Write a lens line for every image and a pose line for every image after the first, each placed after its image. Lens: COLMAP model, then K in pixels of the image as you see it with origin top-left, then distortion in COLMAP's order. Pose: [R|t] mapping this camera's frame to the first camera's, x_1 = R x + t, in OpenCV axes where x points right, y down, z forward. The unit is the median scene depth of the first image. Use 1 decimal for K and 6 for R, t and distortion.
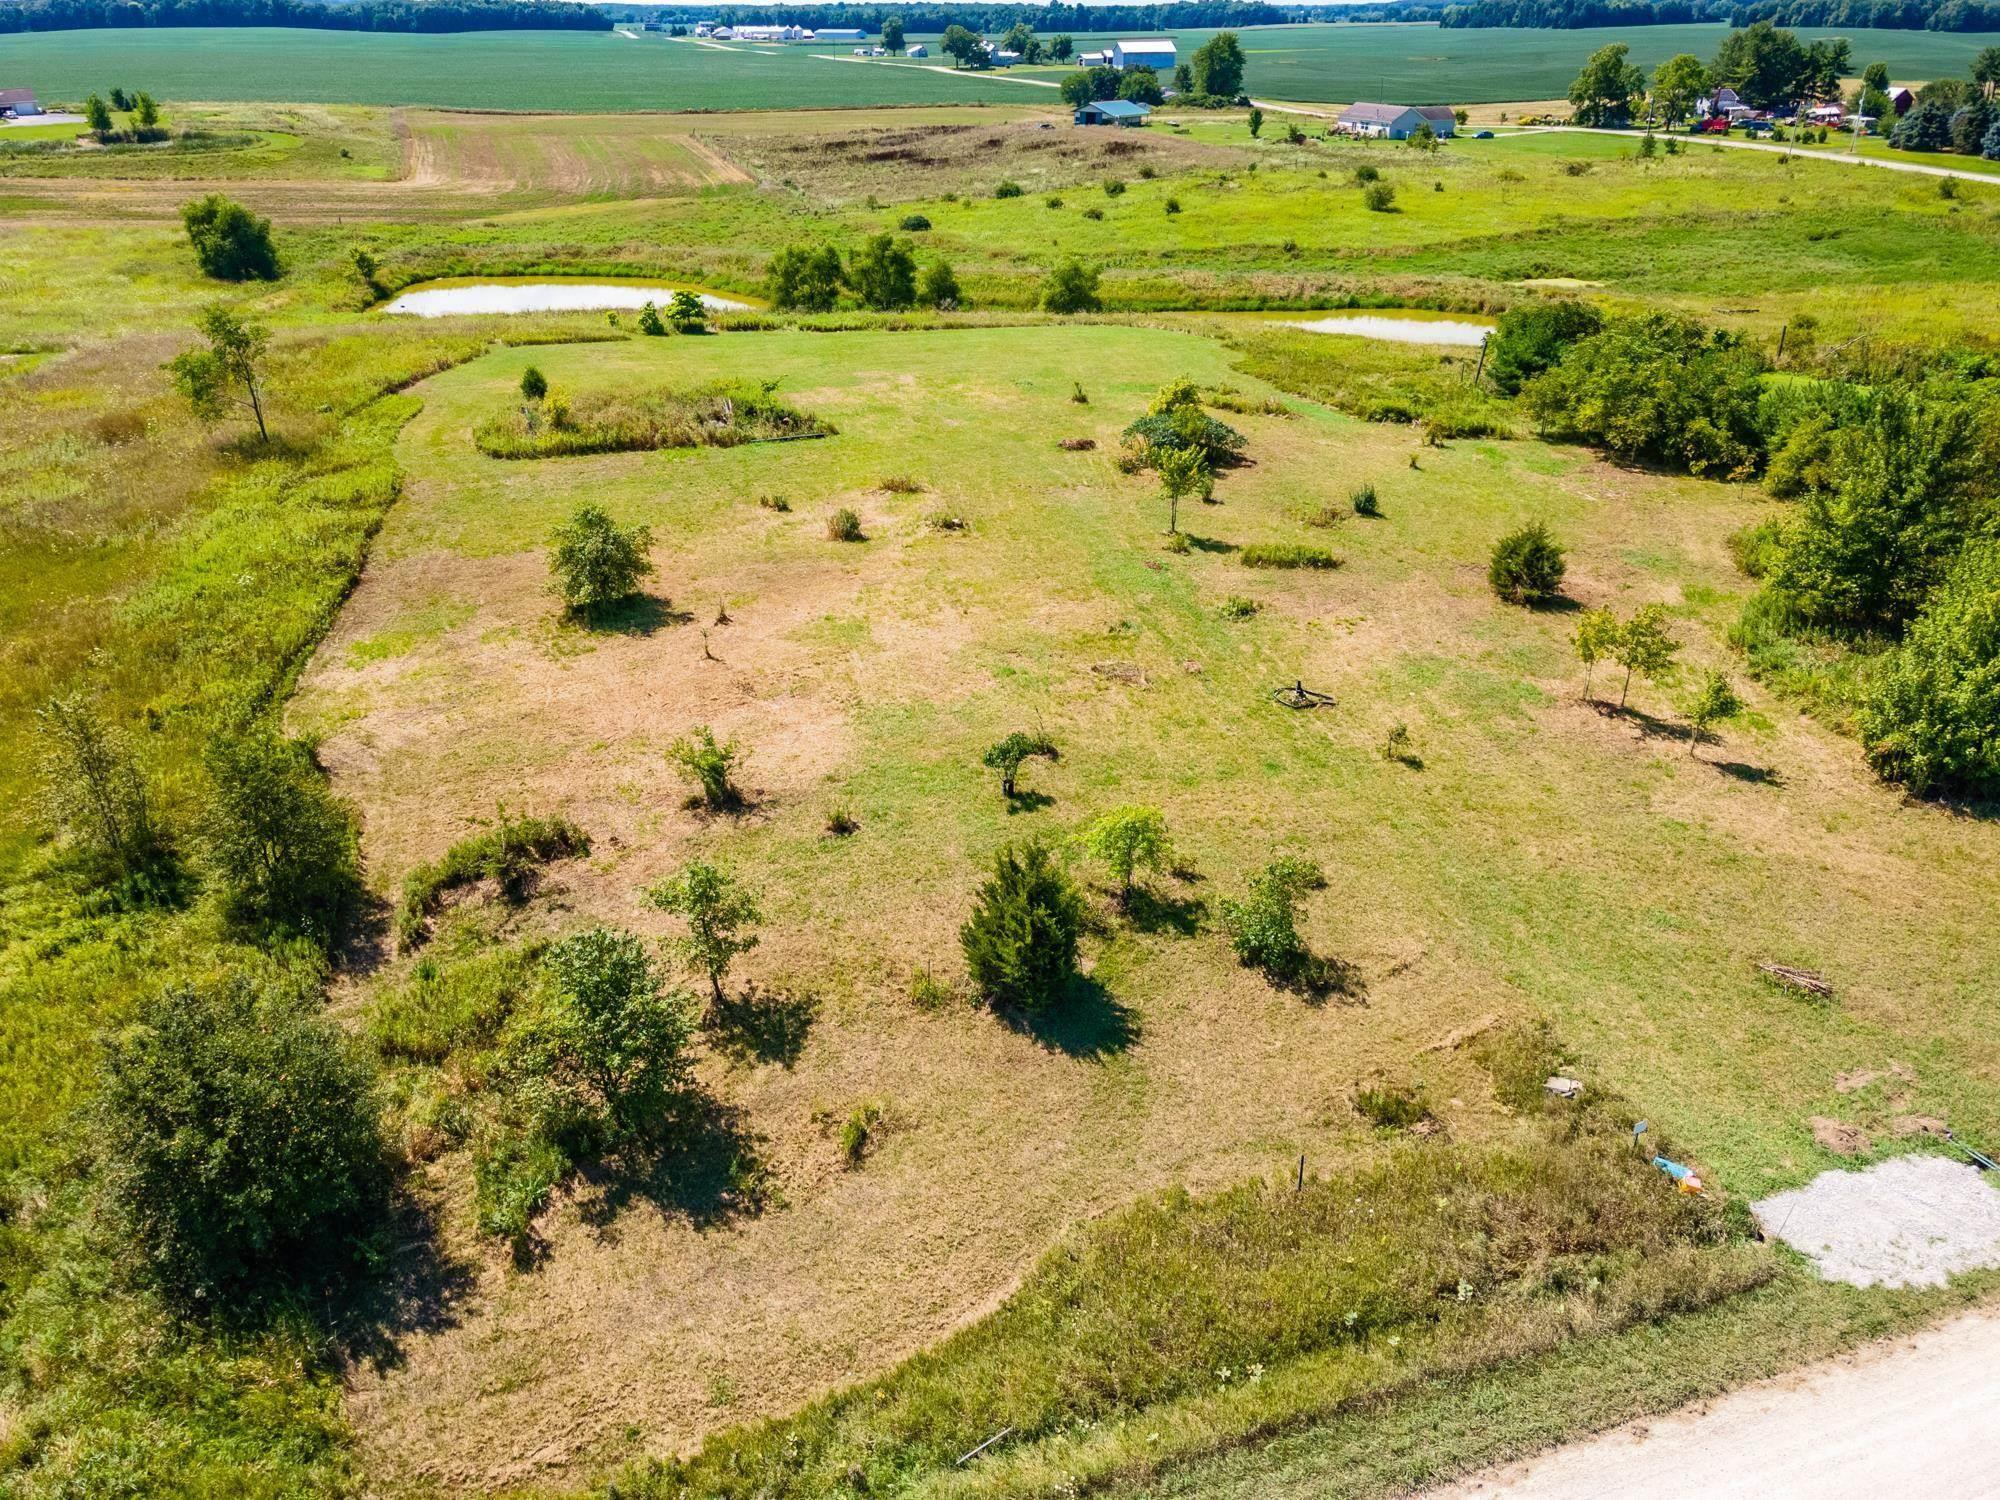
lens RADIAL K [[1457.7, 0, 1000.0], [0, 1457.7, 750.0], [0, 0, 1]] dist [0.010323, 0.059169]
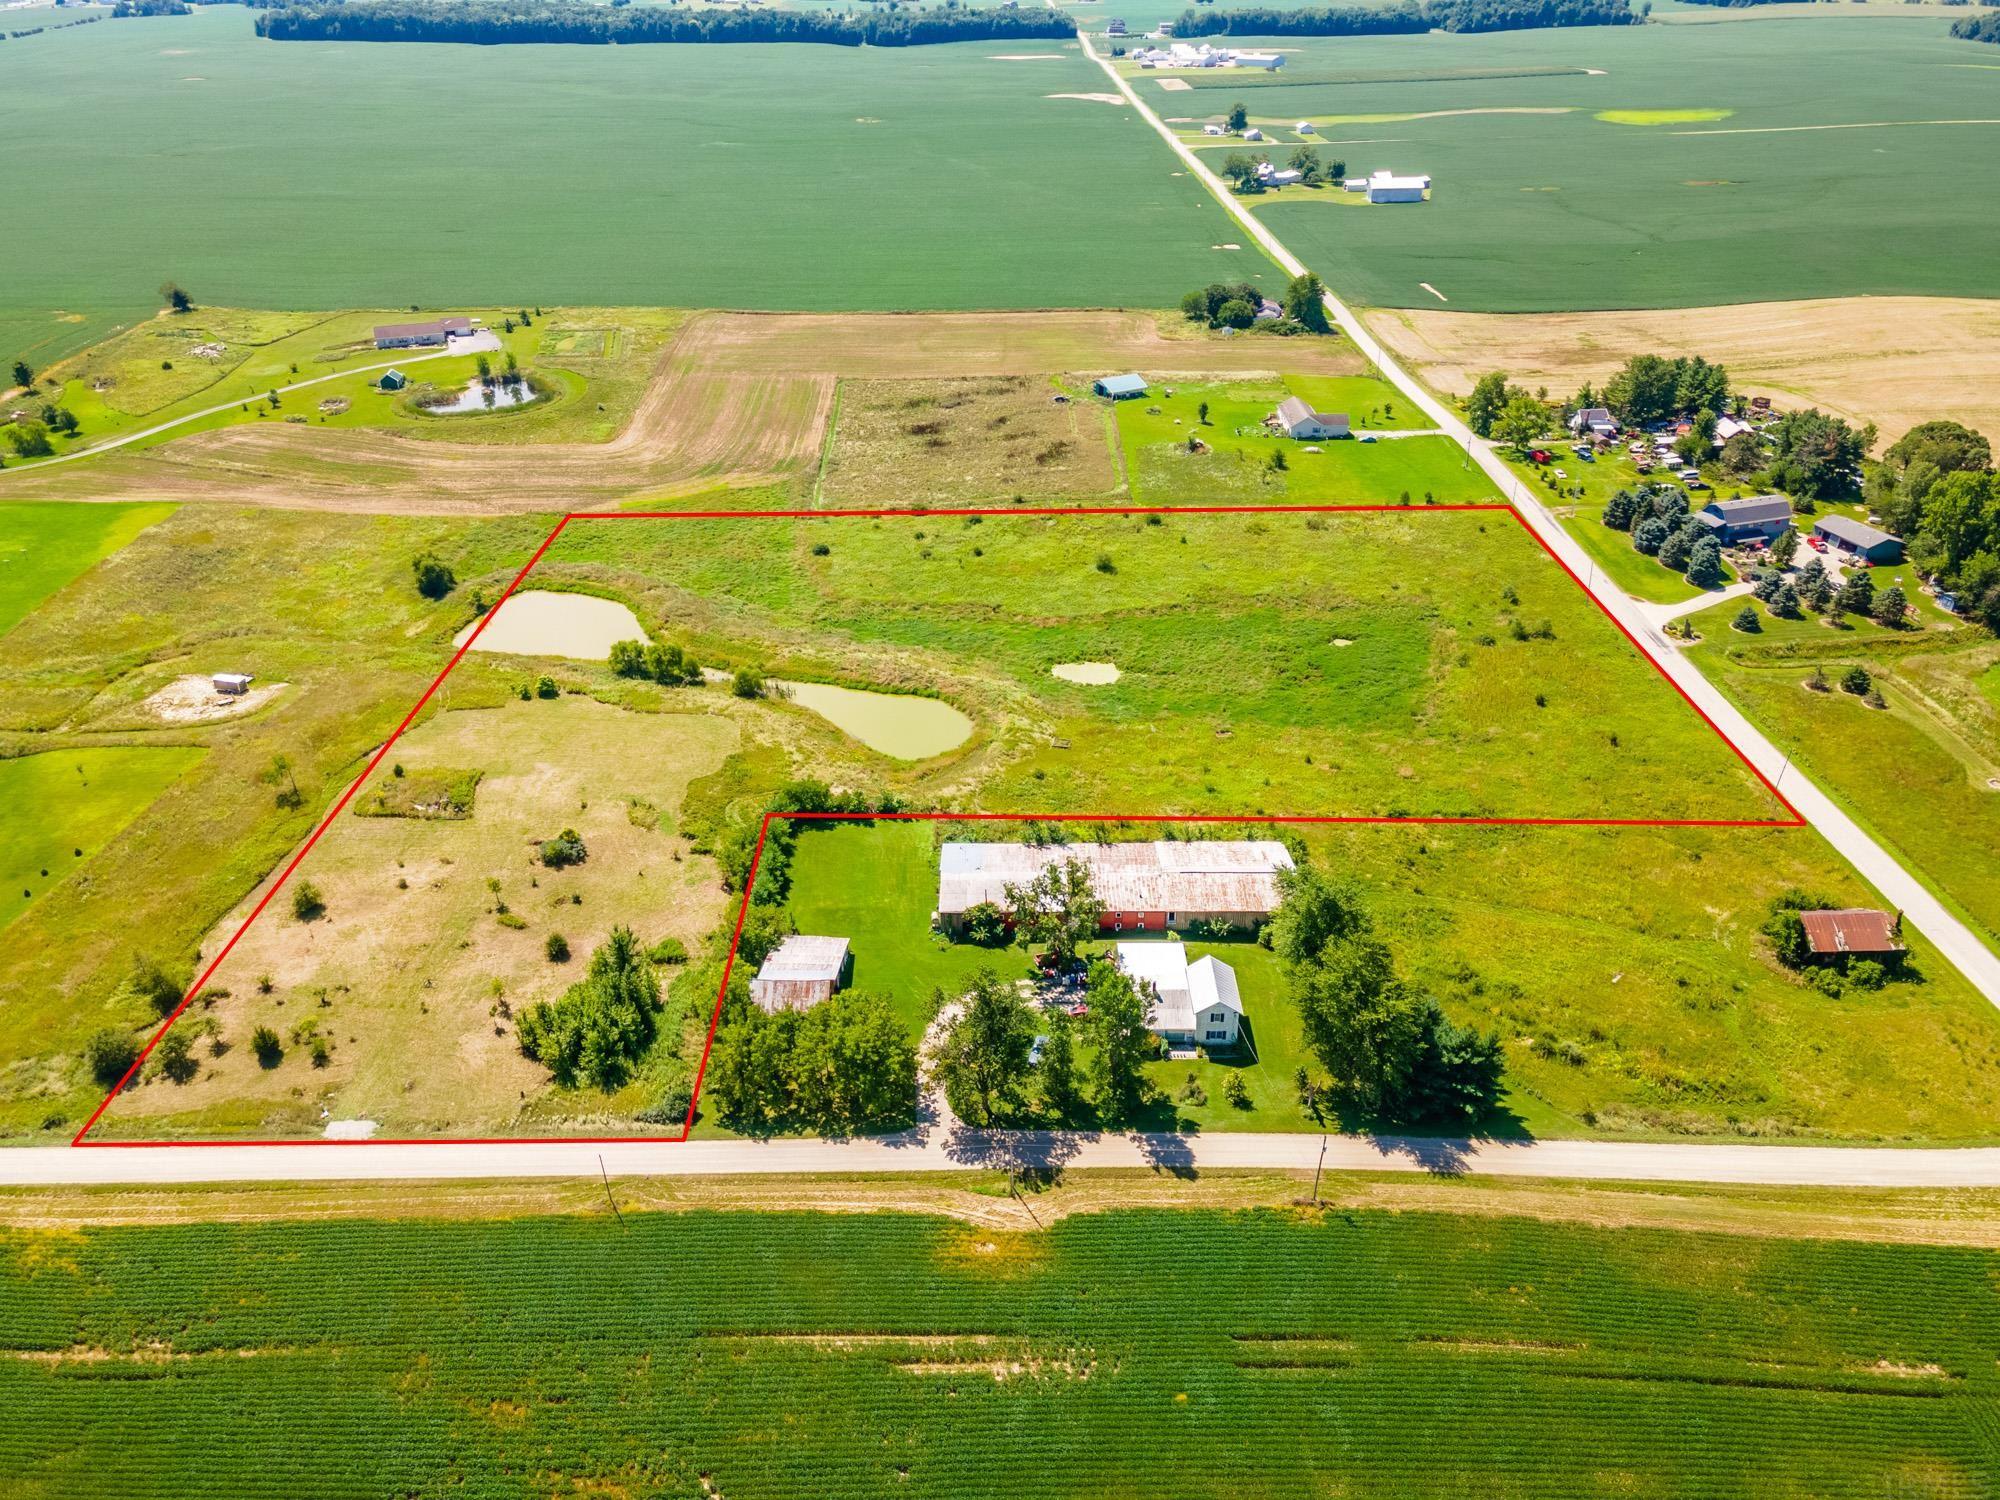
lens RADIAL K [[1457.7, 0, 1000.0], [0, 1457.7, 750.0], [0, 0, 1]] dist [0.010323, 0.059169]
pose [[0.940843, 0.160852, -0.298229, 3.297729], [-0.143978, 0.986513, 0.077867, -1.425863], [0.306732, -0.030322, 0.951313, -2.633201]]
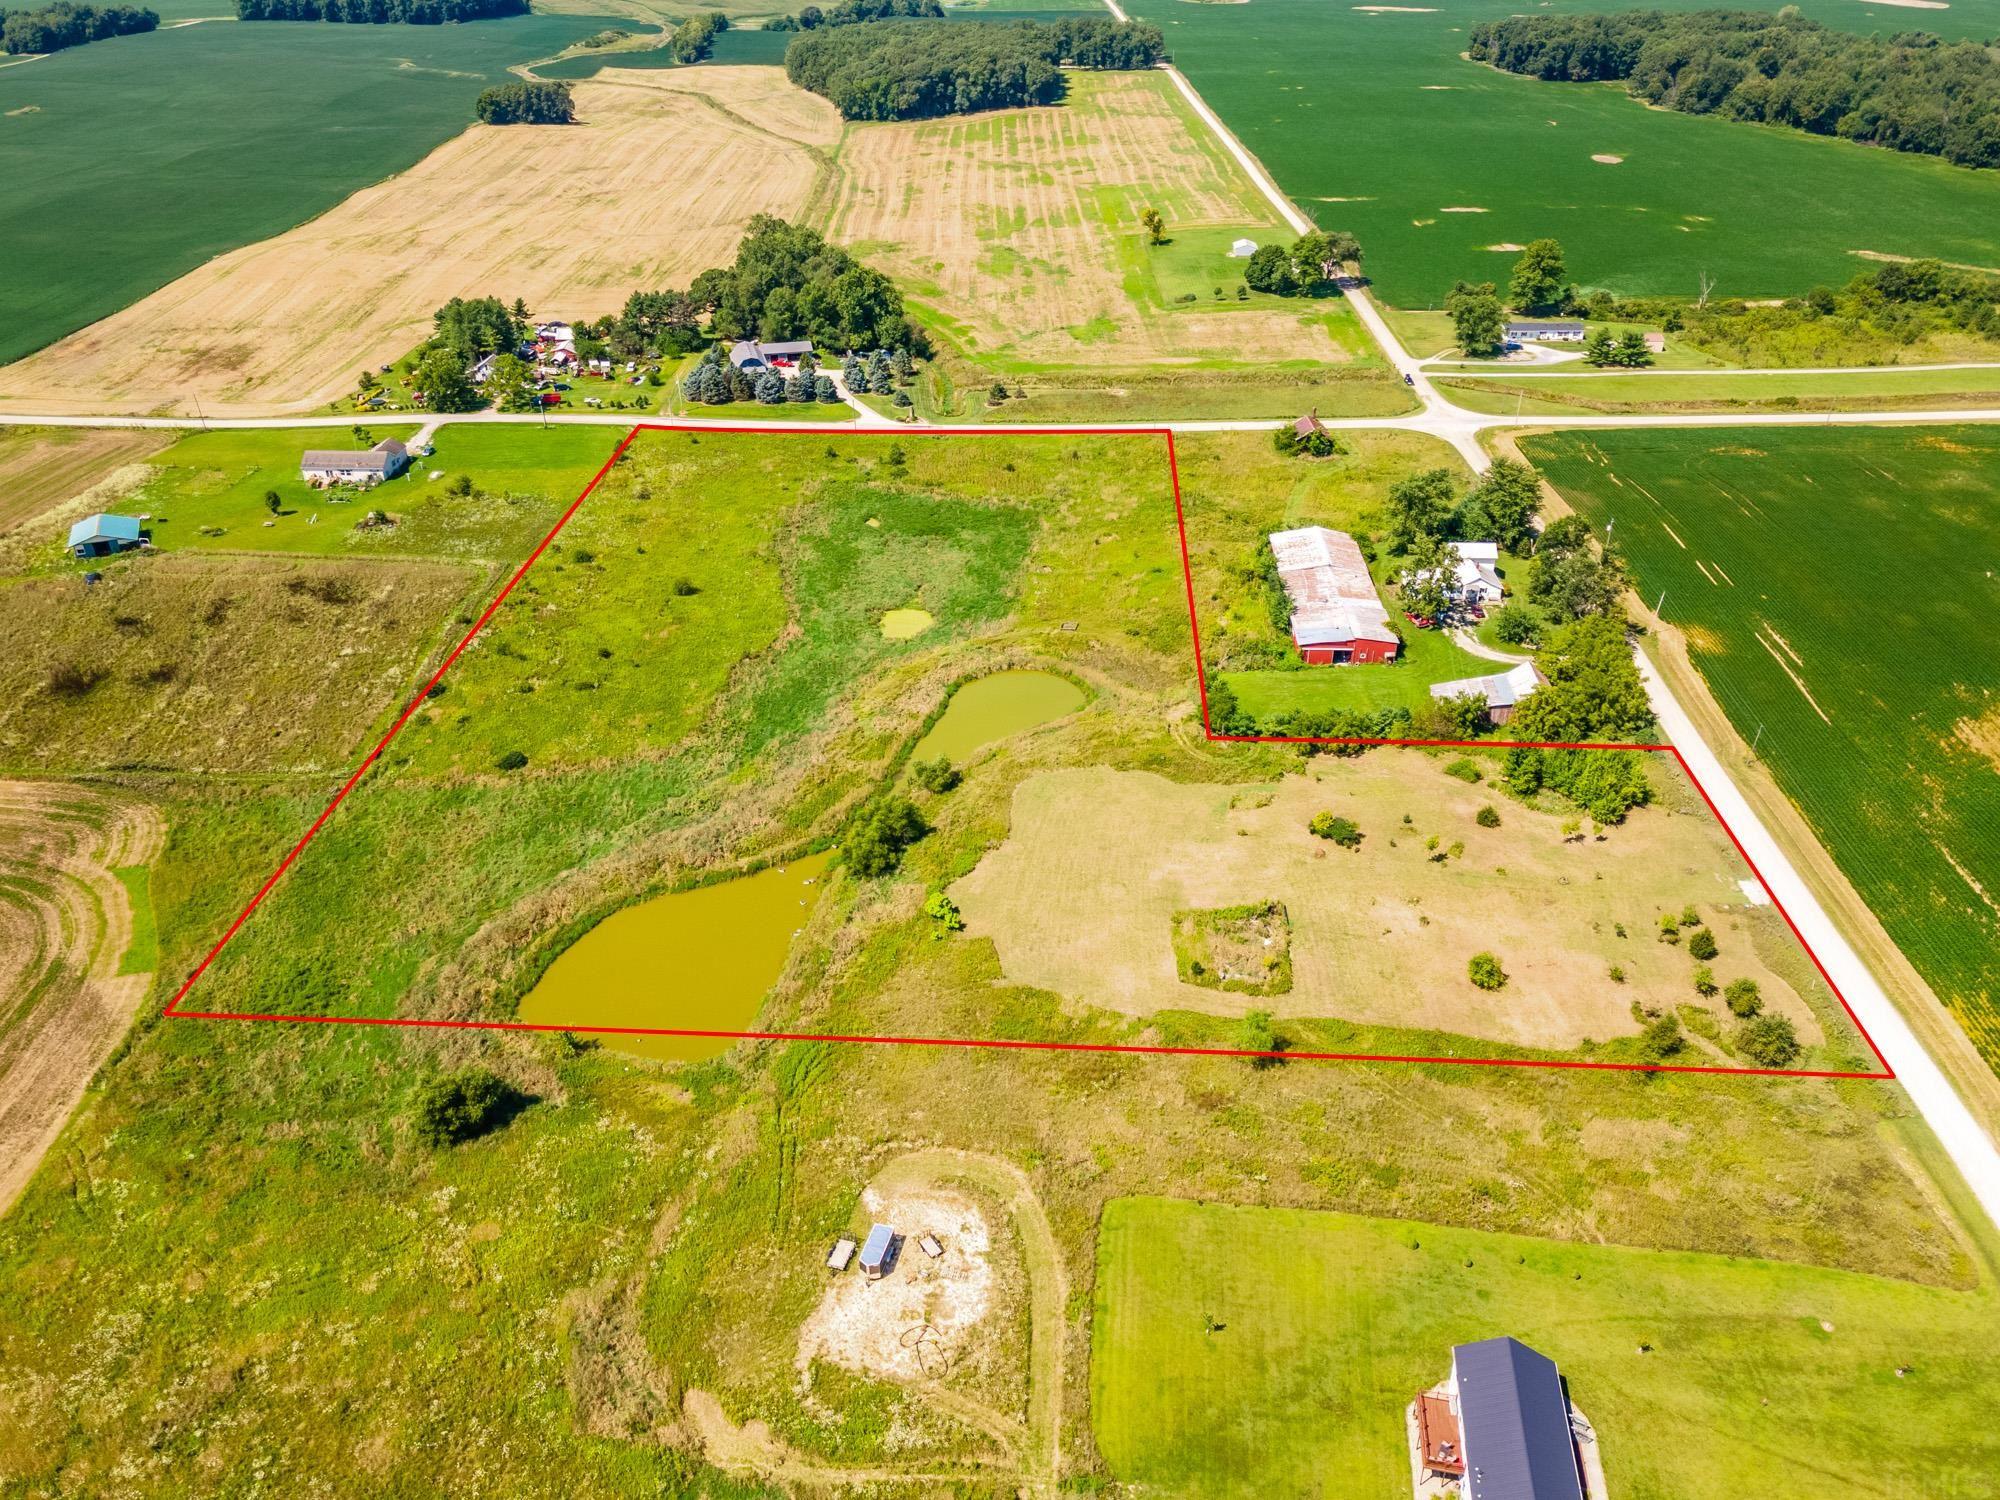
lens RADIAL K [[1457.7, 0, 1000.0], [0, 1457.7, 750.0], [0, 0, 1]] dist [0.010323, 0.059169]
pose [[0.371800, -0.478599, 0.795429, -4.239728], [0.420747, 0.850670, 0.315171, -2.830942], [-0.827488, 0.217494, 0.517648, 0.200874]]
